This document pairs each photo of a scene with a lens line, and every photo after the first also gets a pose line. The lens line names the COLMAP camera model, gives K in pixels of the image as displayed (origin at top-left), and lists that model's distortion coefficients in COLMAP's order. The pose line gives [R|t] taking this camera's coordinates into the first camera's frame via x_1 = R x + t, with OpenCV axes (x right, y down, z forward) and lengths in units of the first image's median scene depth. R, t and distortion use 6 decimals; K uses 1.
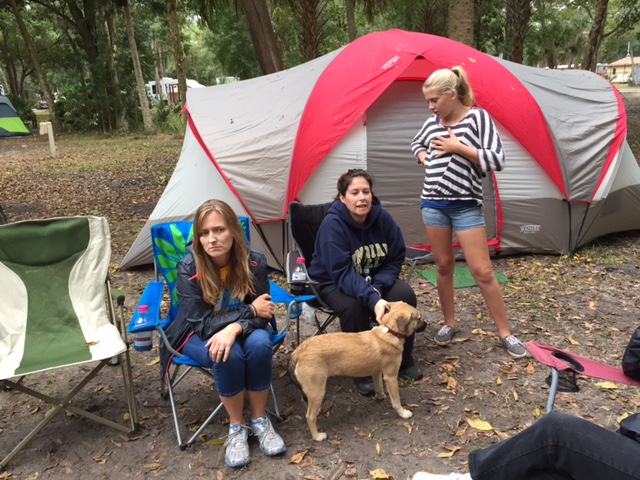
lens RADIAL K [[551.1, 0, 319.4], [0, 551.1, 239.9], [0, 0, 1]] dist [0.081505, -0.100783]
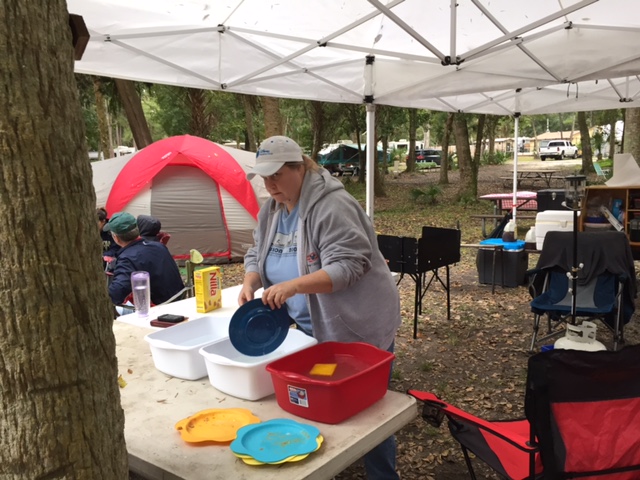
lens RADIAL K [[551.1, 0, 320.6], [0, 551.1, 239.8], [0, 0, 1]] dist [0.081505, -0.100783]
pose [[0.997797, -0.001854, 0.066318, 0.499553], [0.009499, 0.993302, -0.115152, 0.169112], [-0.065661, 0.115528, 0.991132, -0.797255]]
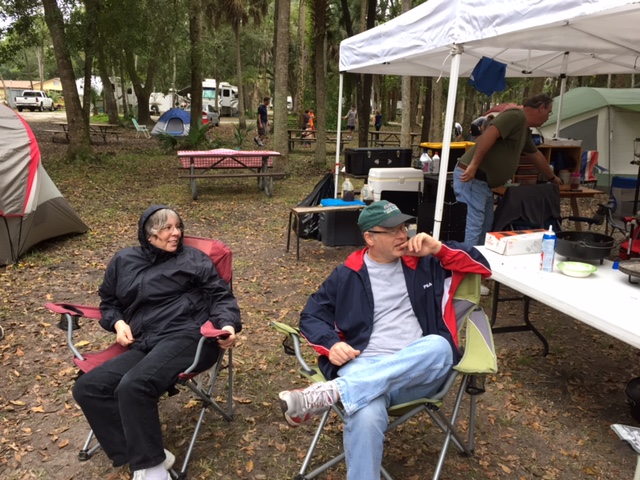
lens RADIAL K [[551.1, 0, 317.7], [0, 551.1, 239.5], [0, 0, 1]] dist [0.081505, -0.100783]
pose [[0.545615, -0.138686, 0.826480, -0.140479], [0.169238, 0.984127, 0.053415, 0.022500], [-0.820769, 0.110728, 0.560426, -0.134798]]
